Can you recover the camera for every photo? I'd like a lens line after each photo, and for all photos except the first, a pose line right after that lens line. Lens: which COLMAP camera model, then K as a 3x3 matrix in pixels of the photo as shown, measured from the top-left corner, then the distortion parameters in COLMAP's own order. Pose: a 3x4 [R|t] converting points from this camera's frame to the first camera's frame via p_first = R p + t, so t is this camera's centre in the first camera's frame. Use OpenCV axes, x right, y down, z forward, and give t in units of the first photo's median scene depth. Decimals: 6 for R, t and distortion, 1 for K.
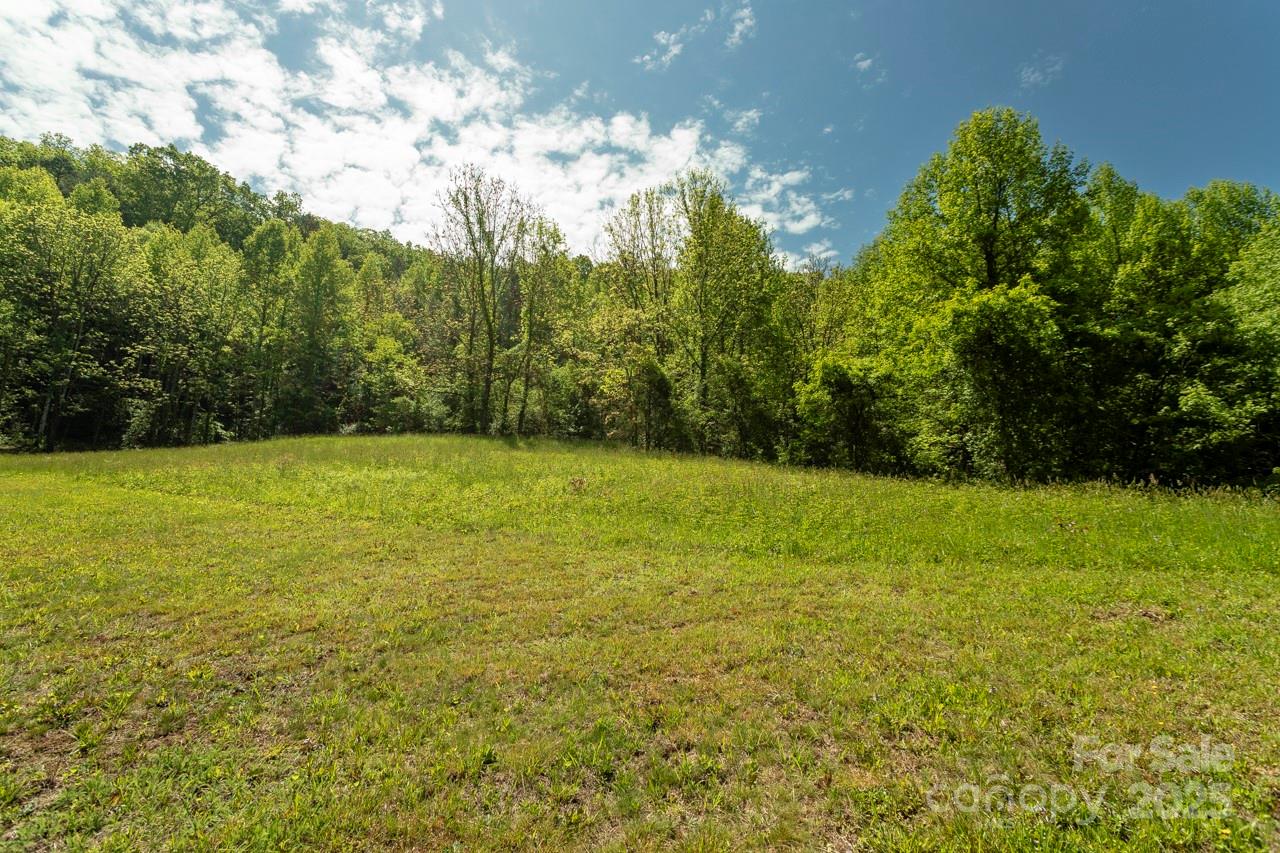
lens RADIAL K [[602.3, 0, 640.2], [0, 602.3, 420.4], [0, 0, 1]] dist [0.001342, 0.001403]
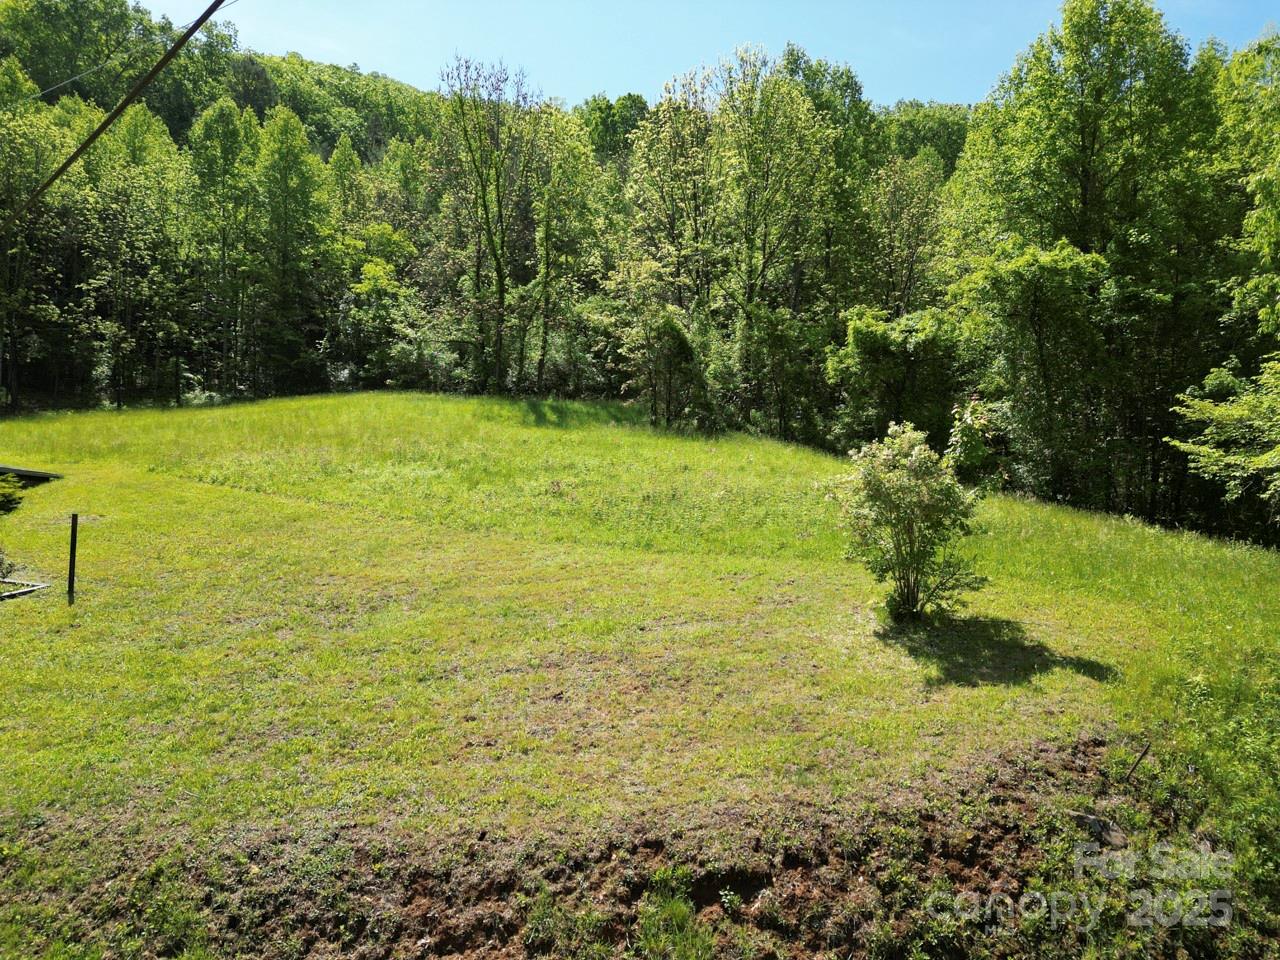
lens RADIAL K [[895.2, 0, 643.3], [0, 895.2, 470.5], [0, 0, 1]] dist [0.075506, -0.066160]
pose [[0.994332, 0.002155, -0.106301, 0.076973], [0.015516, 0.986151, 0.165121, -0.066082], [0.105185, -0.165834, 0.980528, -0.233190]]
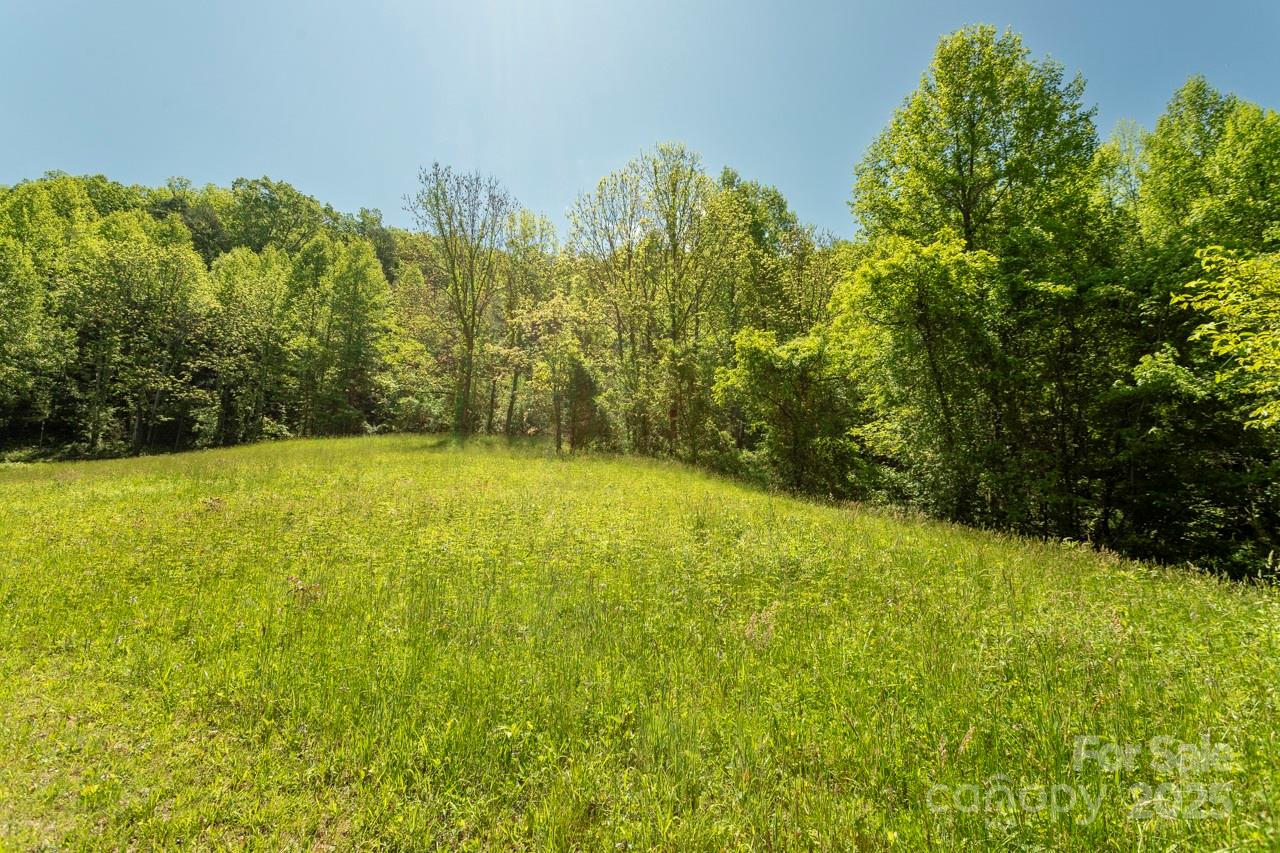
lens RADIAL K [[602.3, 0, 629.4], [0, 602.3, 420.7], [0, 0, 1]] dist [0.001342, 0.001403]
pose [[0.980524, -0.030884, -0.193958, 0.185098], [0.034940, 0.999236, 0.017529, -0.003589], [0.193268, -0.023964, 0.980853, 0.056970]]
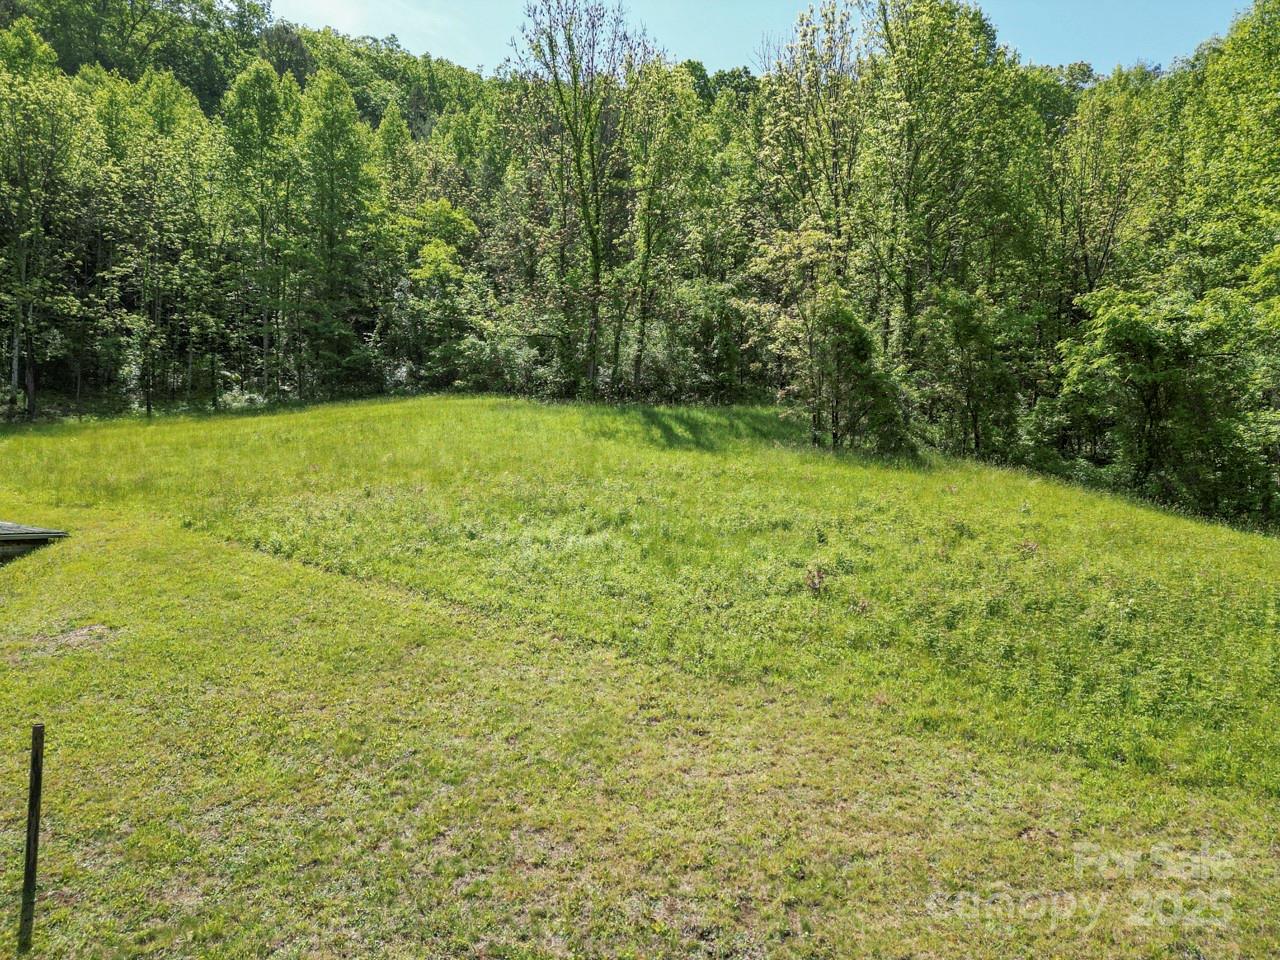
lens RADIAL K [[895.2, 0, 648.0], [0, 895.2, 474.1], [0, 0, 1]] dist [0.075506, -0.066160]
pose [[0.991317, -0.000224, -0.131495, -0.044425], [0.024596, 0.982665, 0.183750, -0.070794], [0.129175, -0.185388, 0.974138, -0.053298]]
